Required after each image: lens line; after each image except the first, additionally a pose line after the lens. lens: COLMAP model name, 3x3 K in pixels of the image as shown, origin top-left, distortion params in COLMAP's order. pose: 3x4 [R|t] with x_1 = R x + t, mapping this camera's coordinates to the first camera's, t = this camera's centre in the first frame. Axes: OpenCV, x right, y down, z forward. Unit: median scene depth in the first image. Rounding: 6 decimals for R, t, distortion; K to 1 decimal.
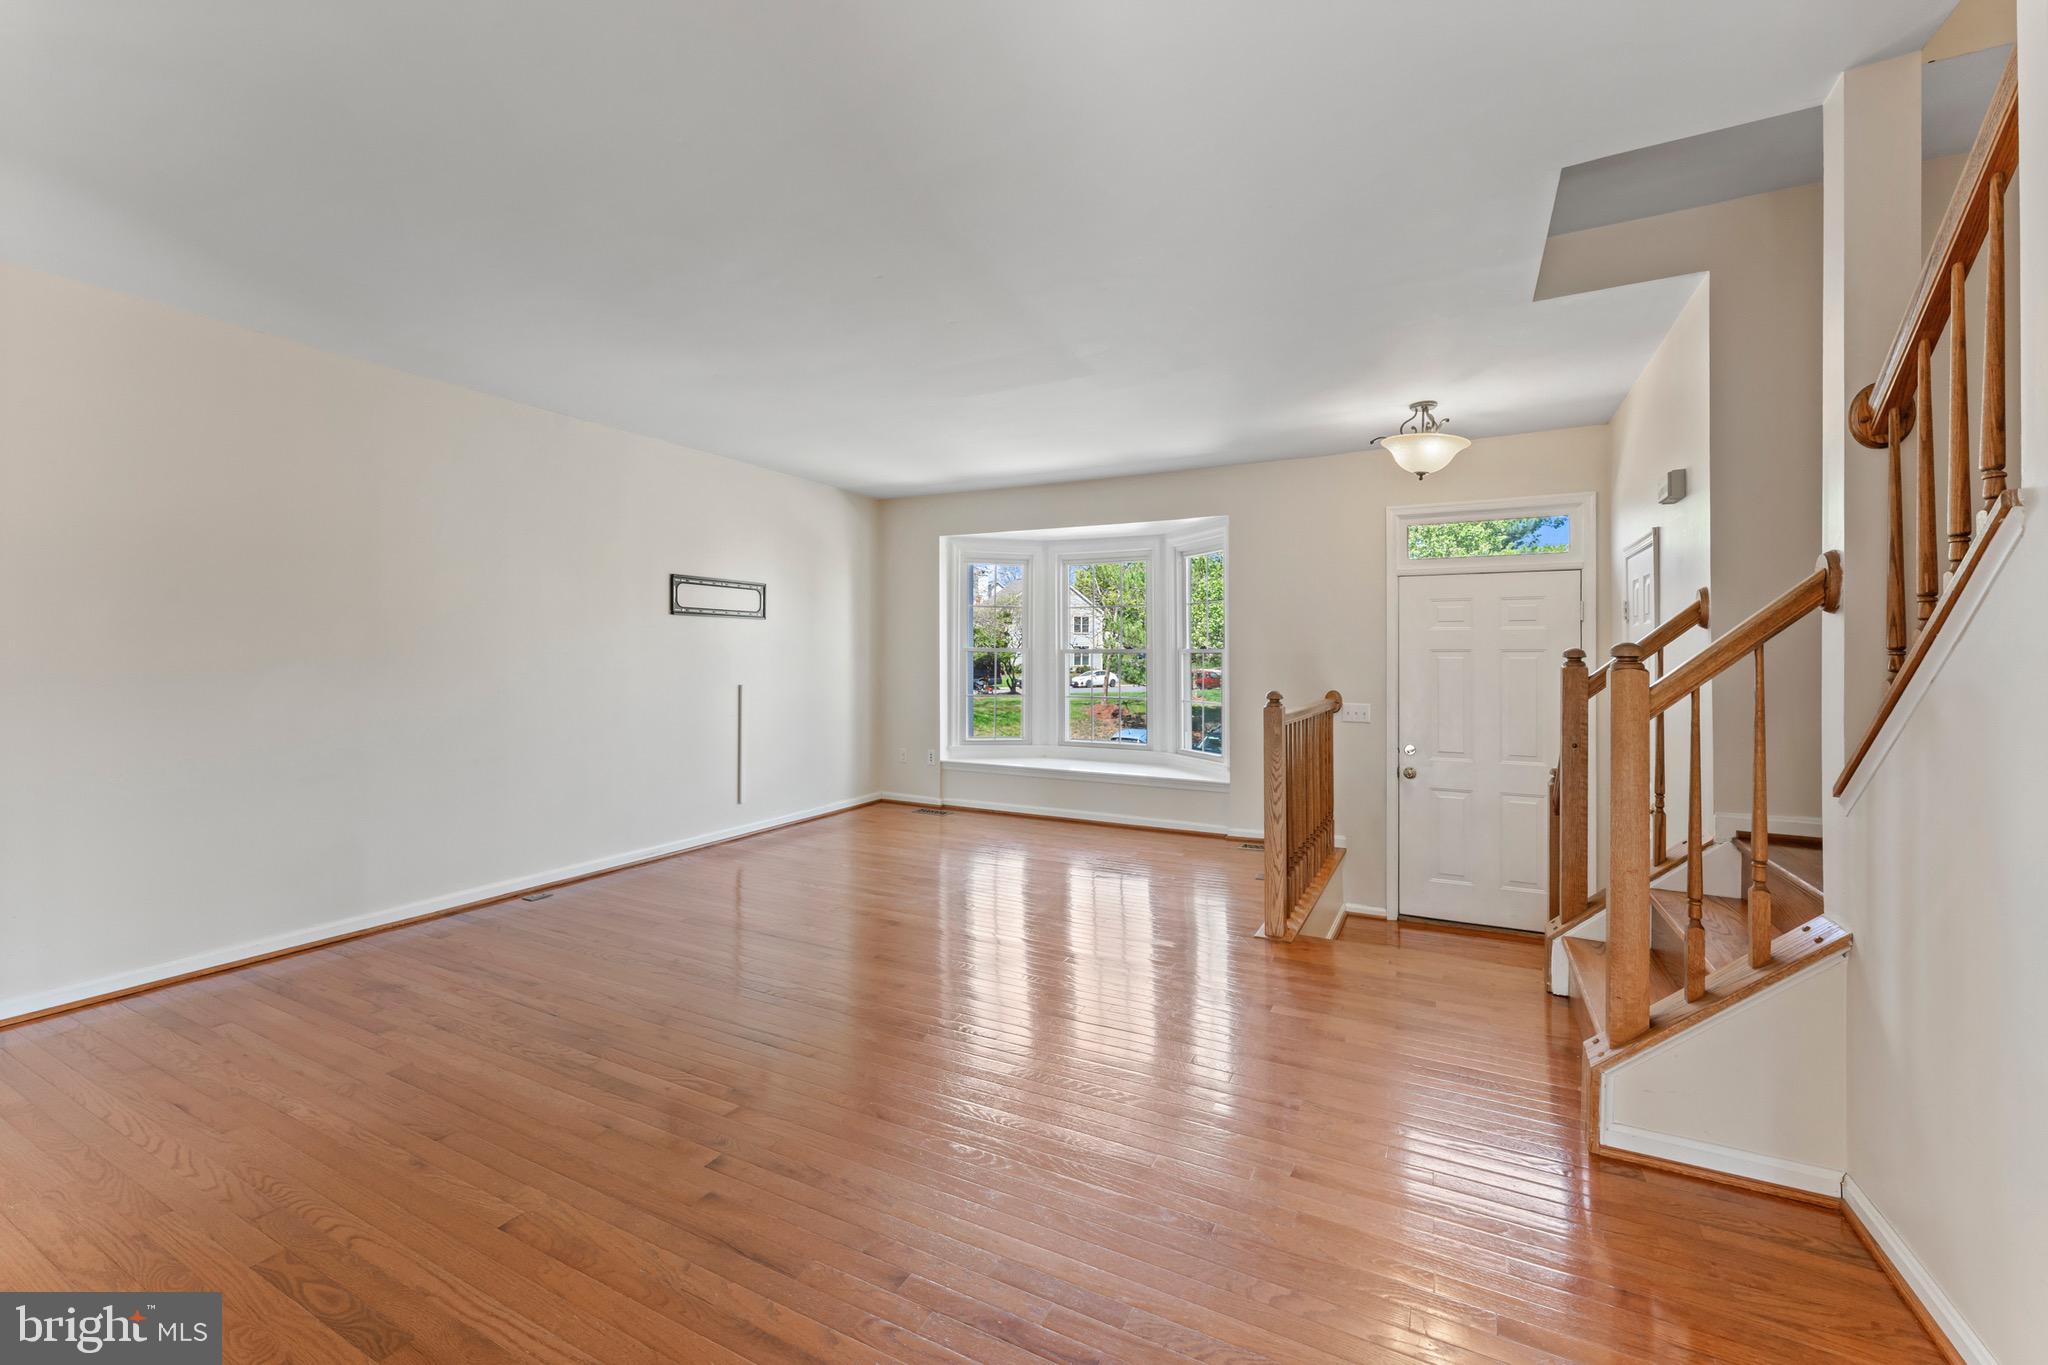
lens RADIAL K [[818.5, 0, 1026.8], [0, 818.5, 657.3], [0, 0, 1]] dist [0.004505, -0.000639]
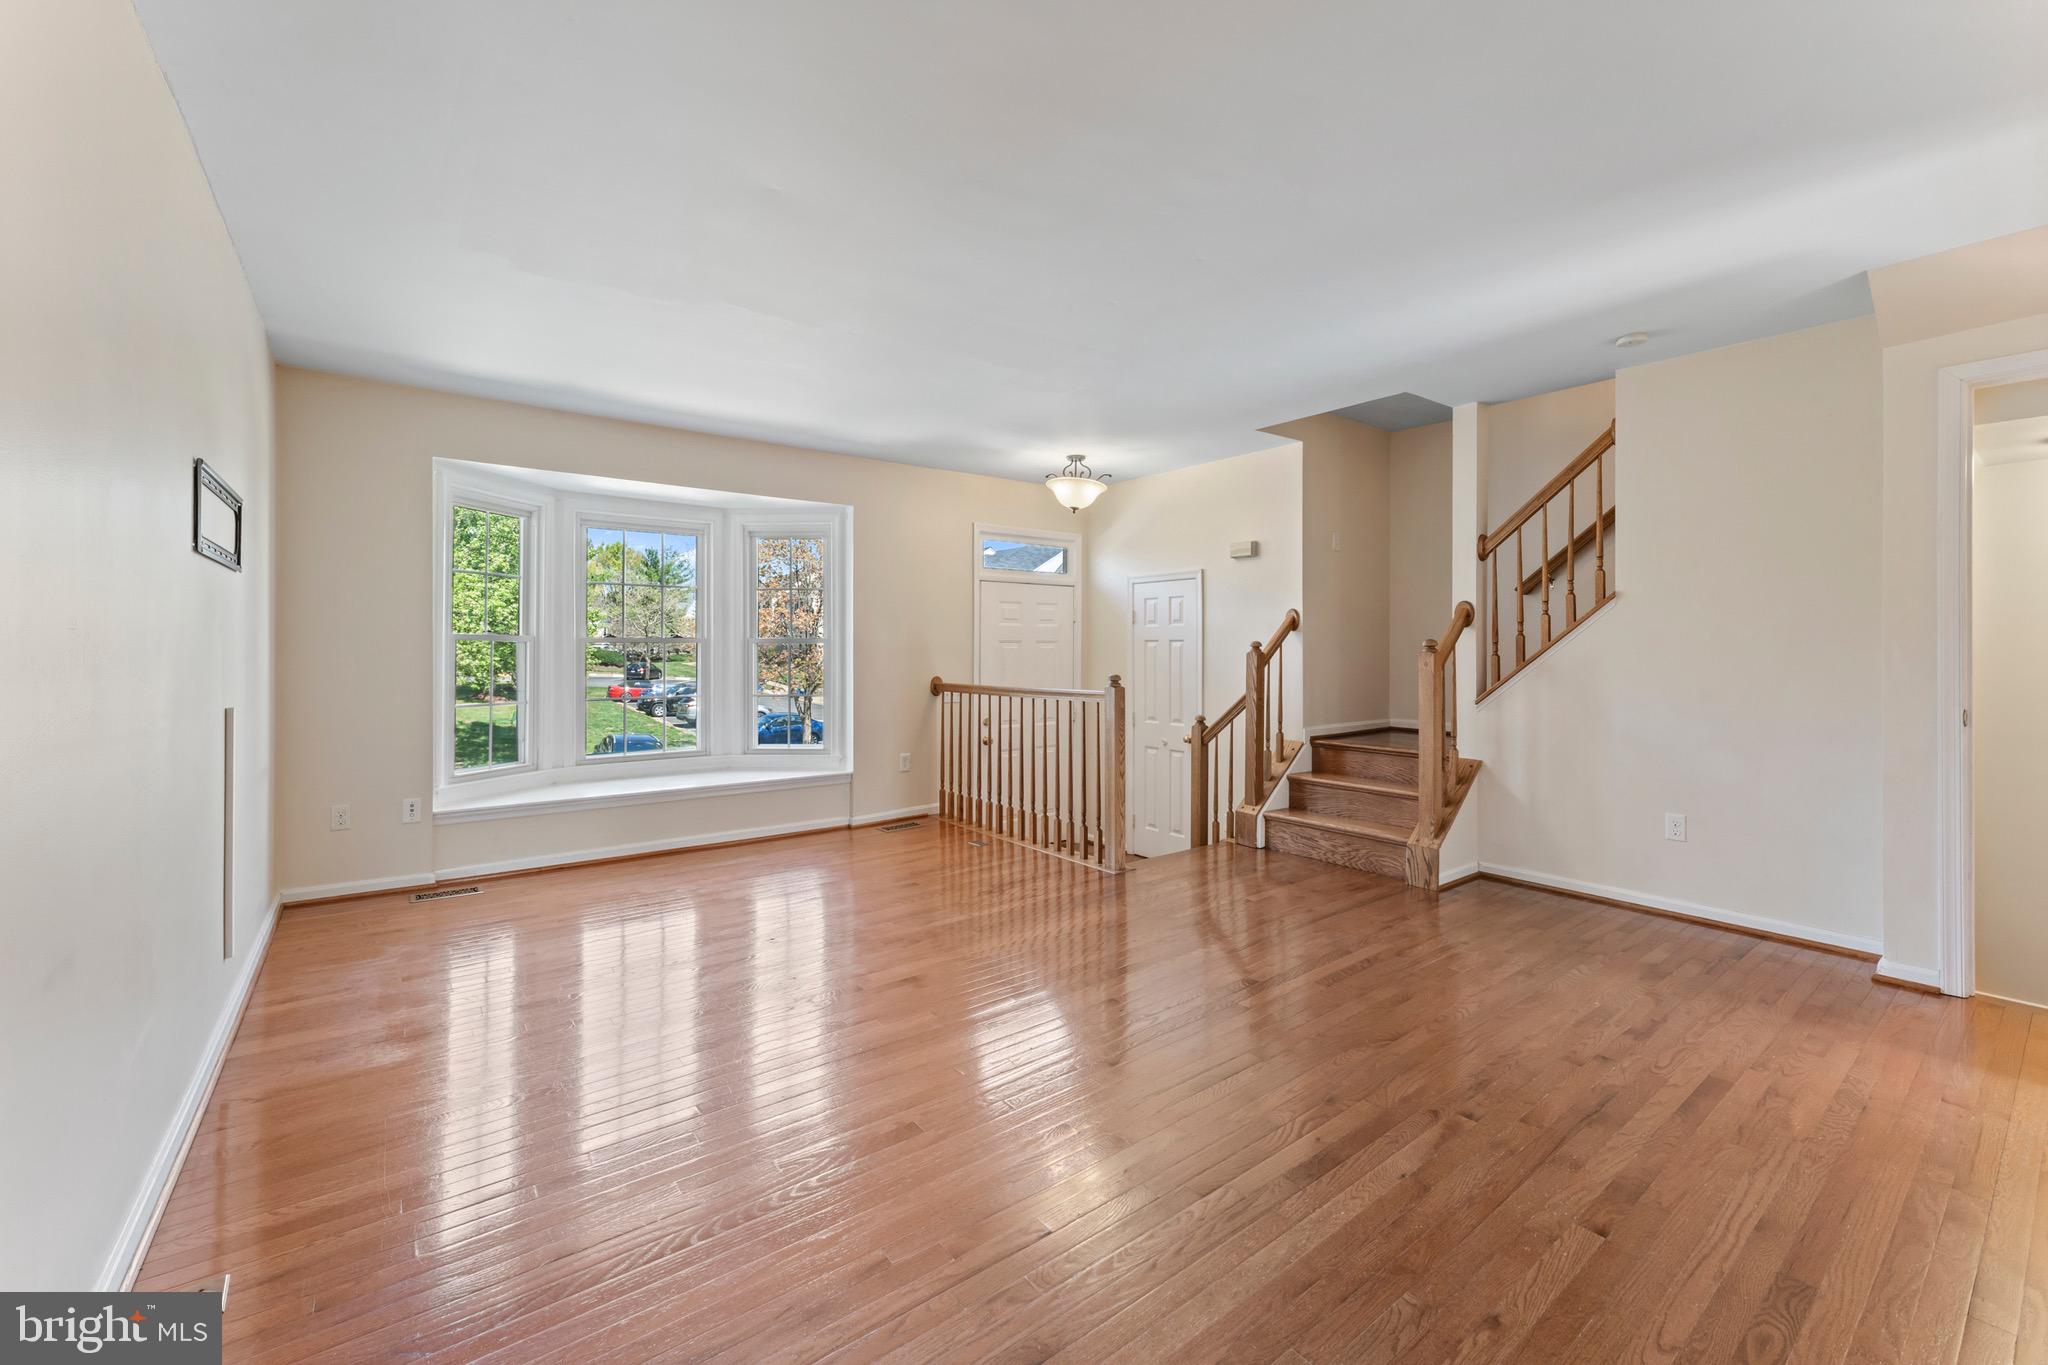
lens RADIAL K [[818.5, 0, 1026.1], [0, 818.5, 646.0], [0, 0, 1]] dist [0.004505, -0.000639]
pose [[0.429139, -0.000334, 0.903238, -0.566833], [0.002918, 0.999995, -0.001016, -0.000229], [-0.903234, 0.003071, 0.429138, 0.375965]]
